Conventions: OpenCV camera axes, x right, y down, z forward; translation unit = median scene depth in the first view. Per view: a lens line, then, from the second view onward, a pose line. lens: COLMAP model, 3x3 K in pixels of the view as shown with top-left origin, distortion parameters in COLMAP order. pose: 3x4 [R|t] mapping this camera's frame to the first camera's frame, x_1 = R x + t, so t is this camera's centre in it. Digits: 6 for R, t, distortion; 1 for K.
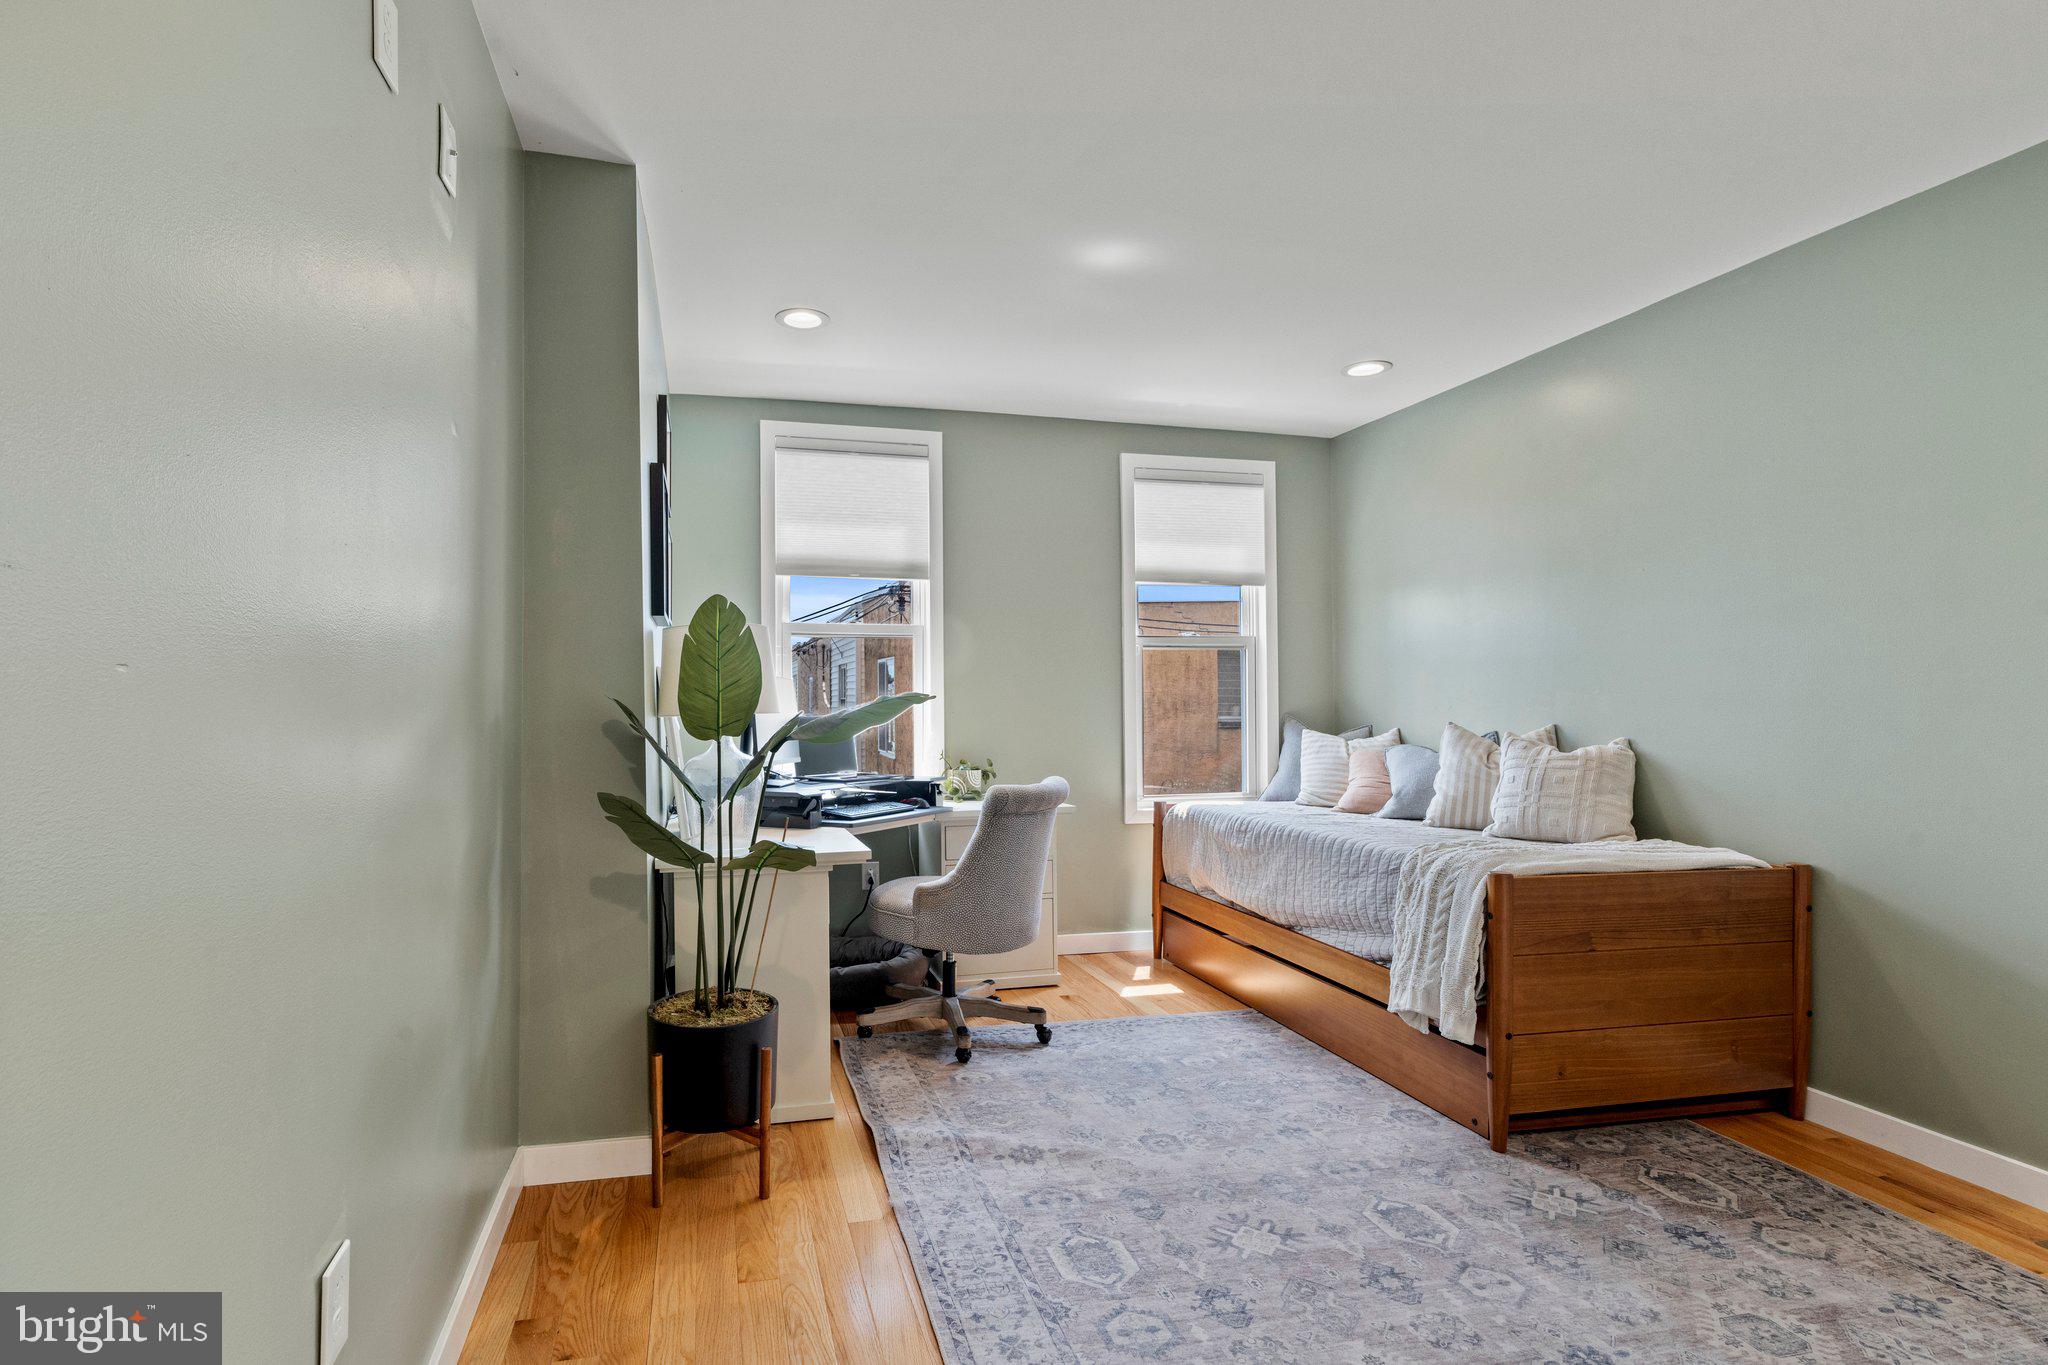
lens RADIAL K [[967.3, 0, 915.3], [0, 967.3, 697.4], [0, 0, 1]] dist [-0.003465, 0.000335]
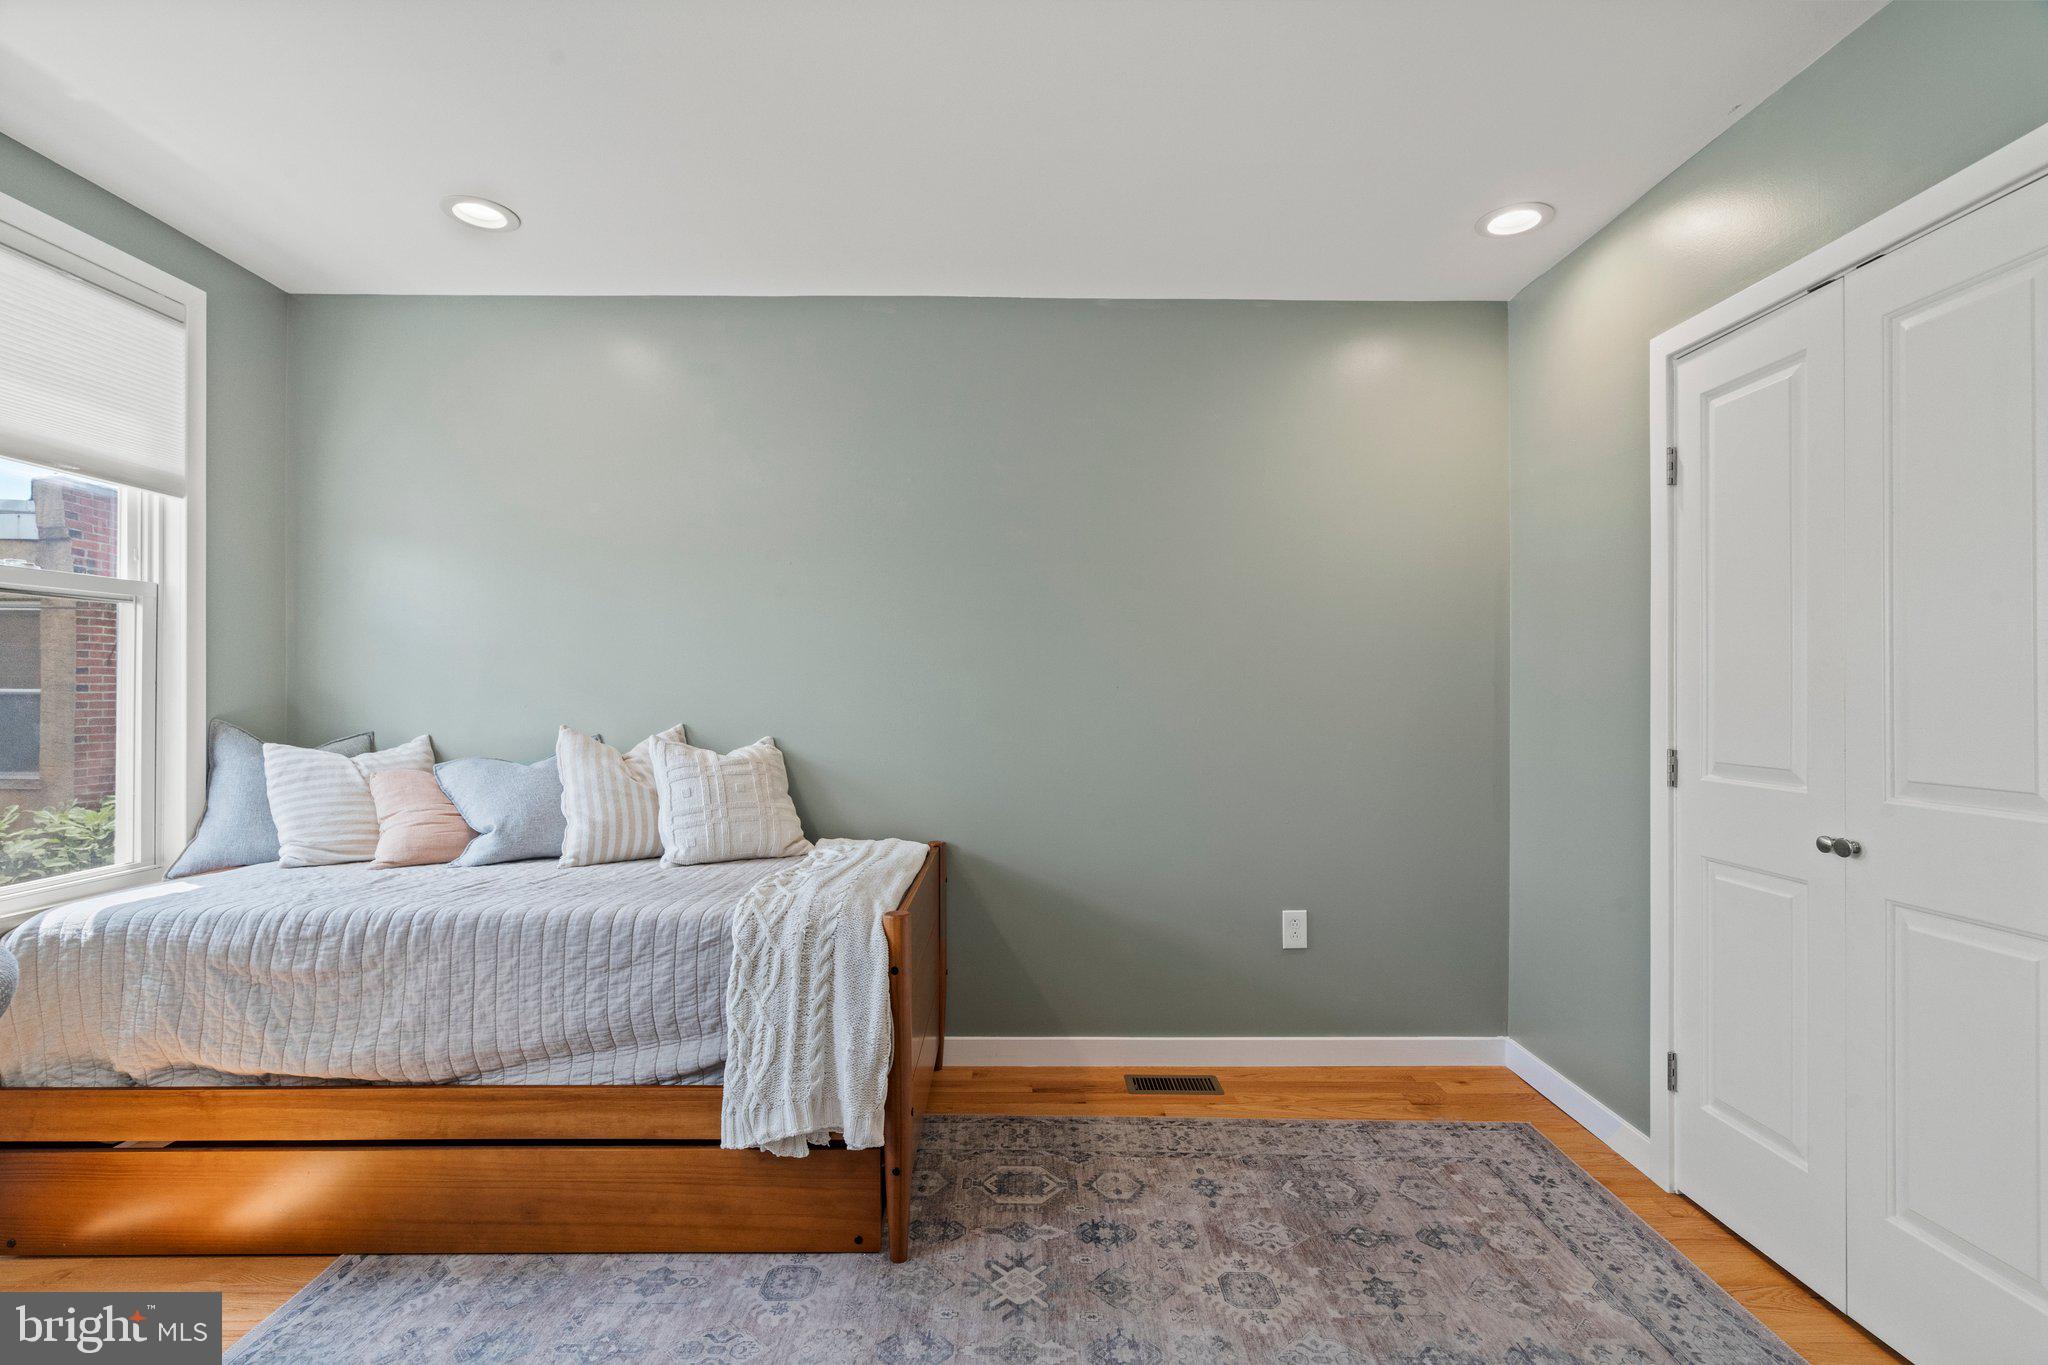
lens RADIAL K [[911.9, 0, 1028.0], [0, 911.9, 676.6], [0, 0, 1]] dist [-0.007008, 0.000430]
pose [[0.198732, 0.016810, 0.979910, -0.101098], [-0.007296, 0.999851, -0.015673, -0.005500], [-0.980027, -0.004034, 0.198825, 0.587192]]
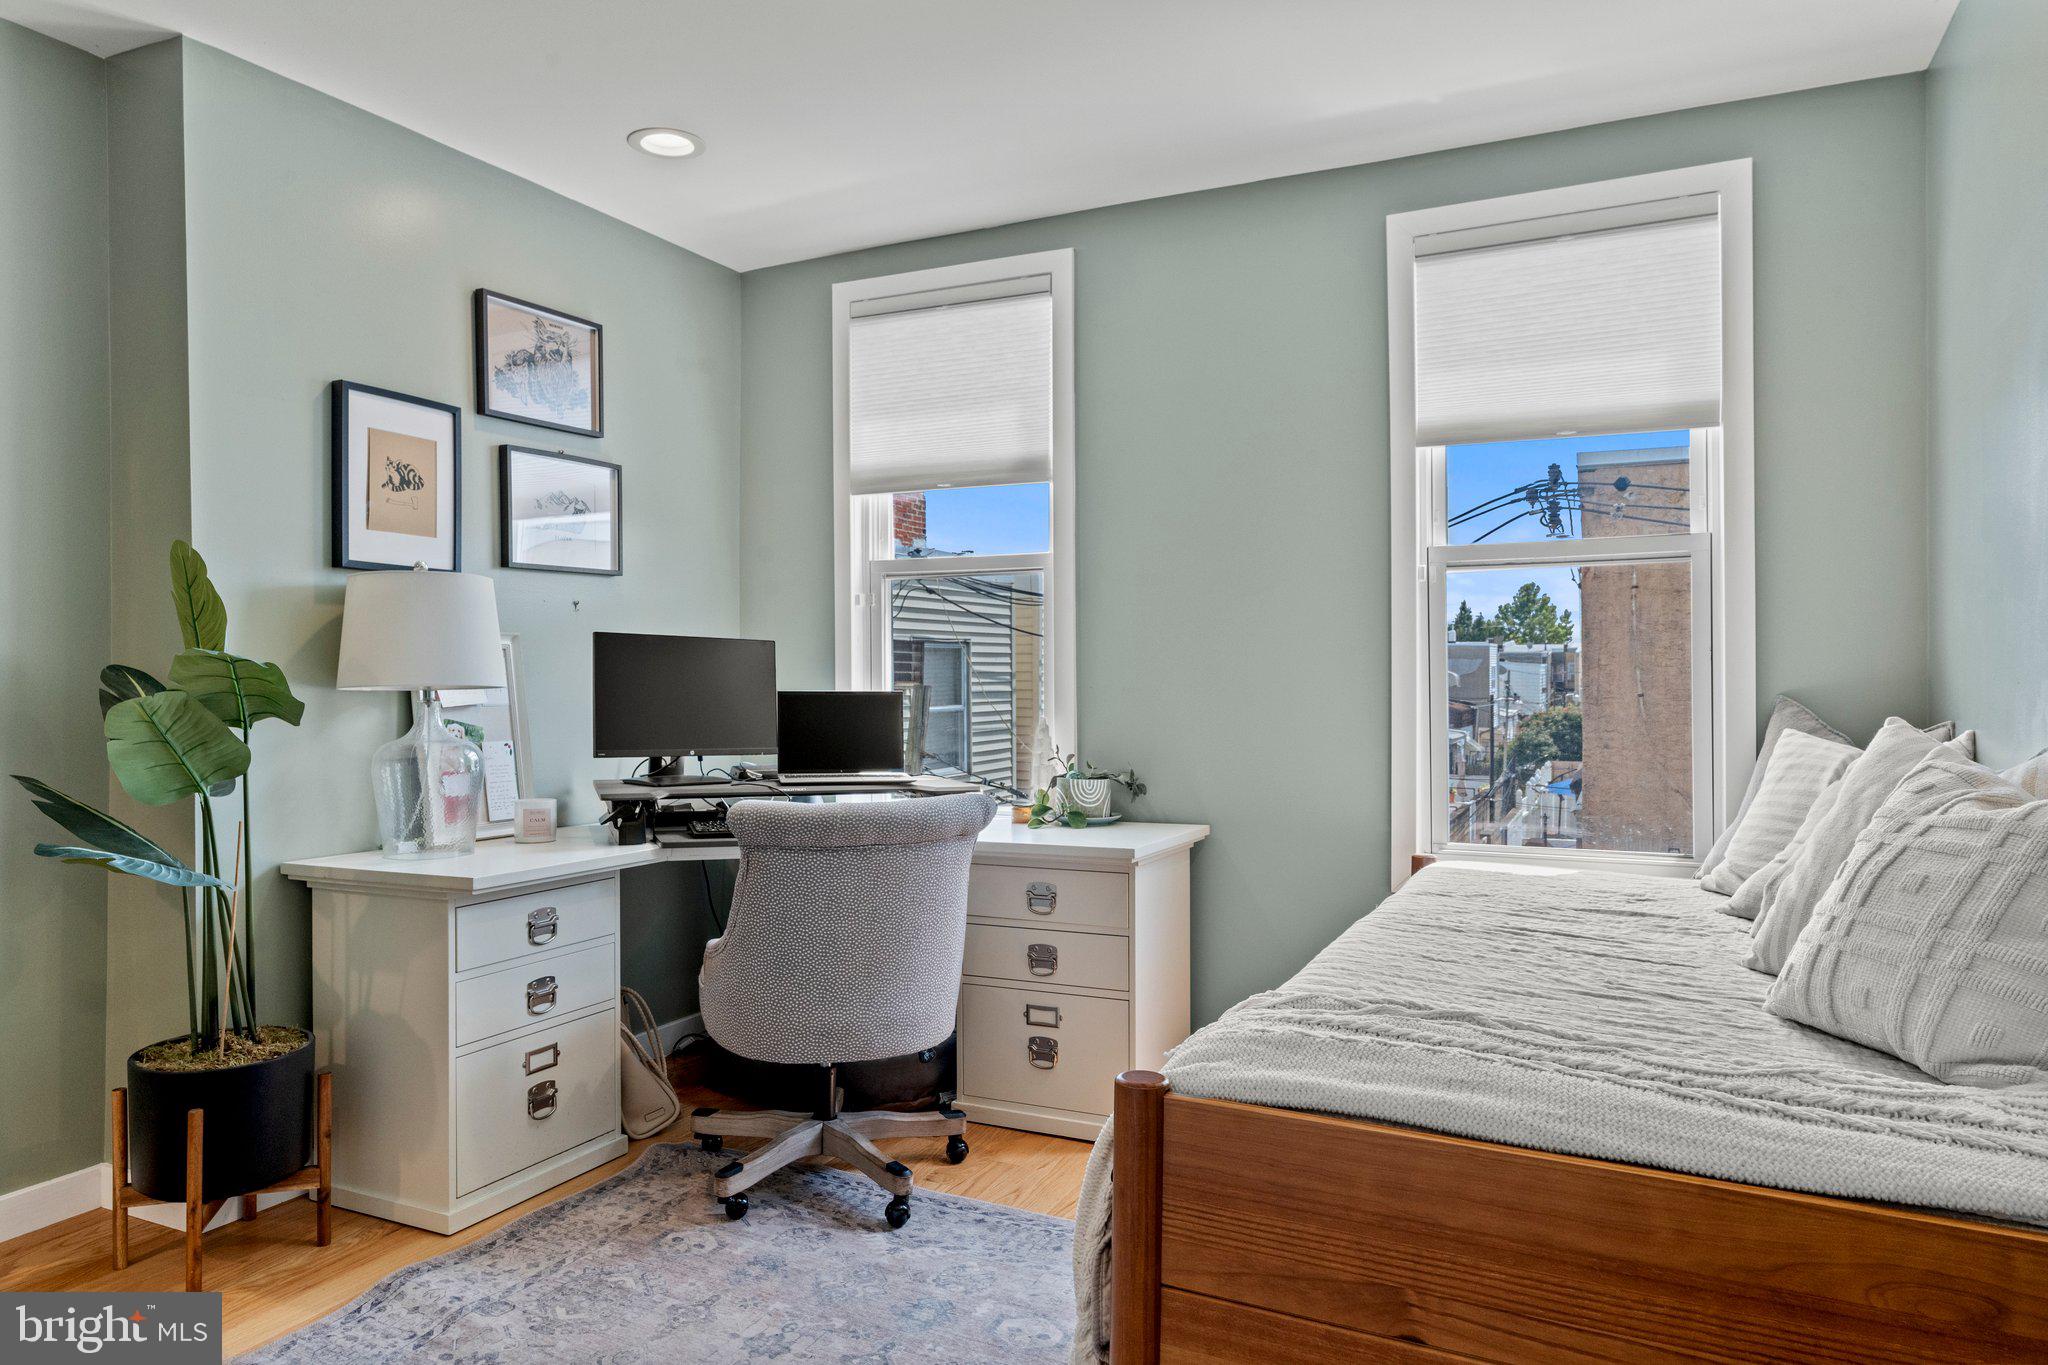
lens RADIAL K [[1291.4, 0, 1024.0], [0, 1291.4, 682.5], [0, 0, 1]] dist [0.003763, 0.000913]
pose [[0.780499, 0.003601, -0.625147, 0.725279], [0.006492, 0.999883, 0.013865, 0.000440], [0.625123, -0.014880, 0.780384, 0.421491]]
